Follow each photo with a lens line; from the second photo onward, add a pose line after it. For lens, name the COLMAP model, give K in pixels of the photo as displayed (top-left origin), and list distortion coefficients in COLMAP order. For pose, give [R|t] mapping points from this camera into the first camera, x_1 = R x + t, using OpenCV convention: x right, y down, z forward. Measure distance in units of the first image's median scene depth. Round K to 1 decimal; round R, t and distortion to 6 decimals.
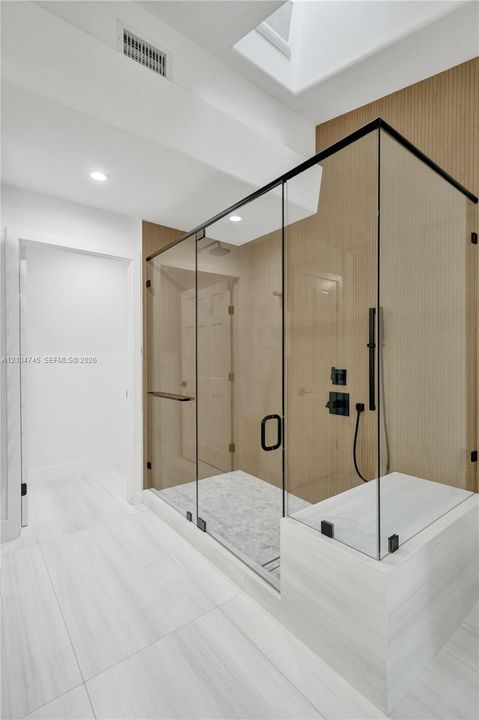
lens RADIAL K [[336.3, 0, 235.7], [0, 336.3, 361.3], [0, 0, 1]] dist [0.016587, -0.000152]
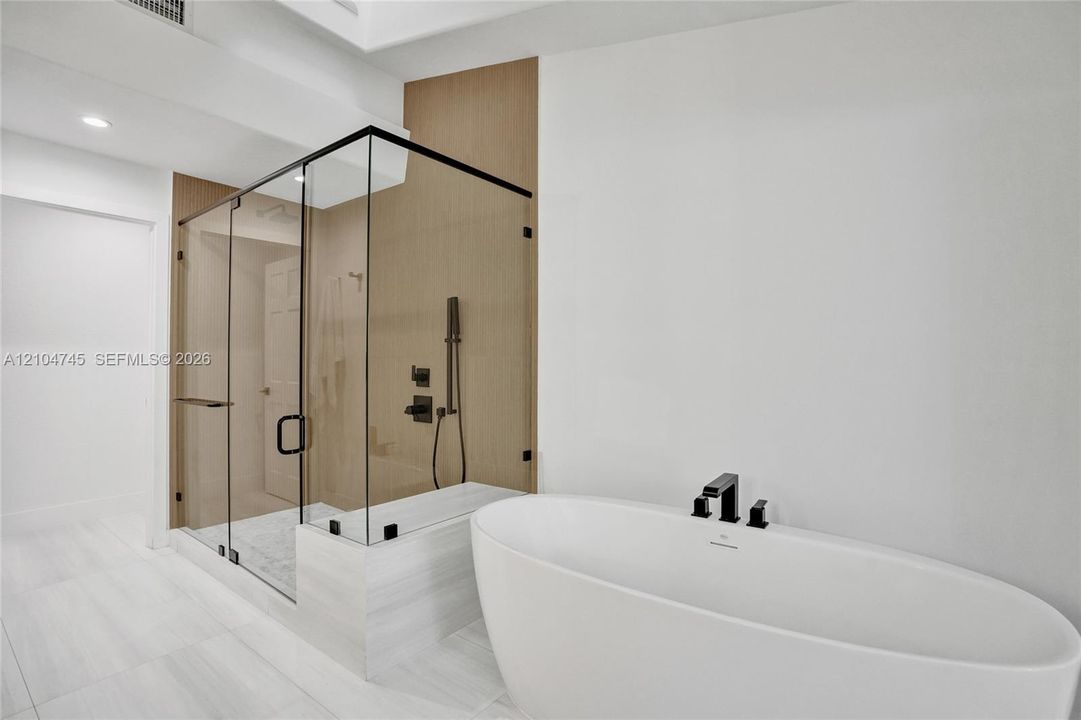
lens RADIAL K [[514.1, 0, 539.5], [0, 514.1, 356.4], [0, 0, 1]] dist [-0.060382, 0.022418]
pose [[0.966775, 0.007247, 0.255525, 0.276130], [-0.002922, 0.999846, -0.017301, 0.016535], [-0.255611, 0.015979, 0.966648, -0.337550]]
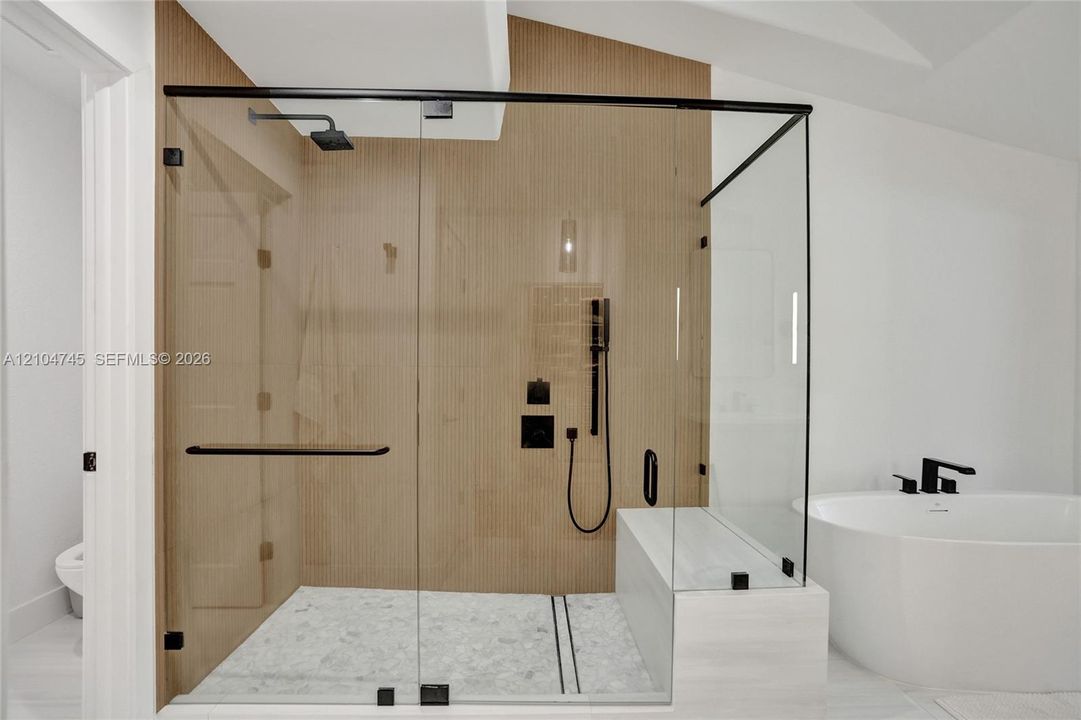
lens RADIAL K [[514.1, 0, 549.7], [0, 514.1, 373.5], [0, 0, 1]] dist [-0.060382, 0.022418]
pose [[0.573922, 0.002719, 0.818906, -0.562822], [-0.008130, 0.999964, 0.002377, 0.005641], [-0.818870, -0.008022, 0.573923, 0.405585]]
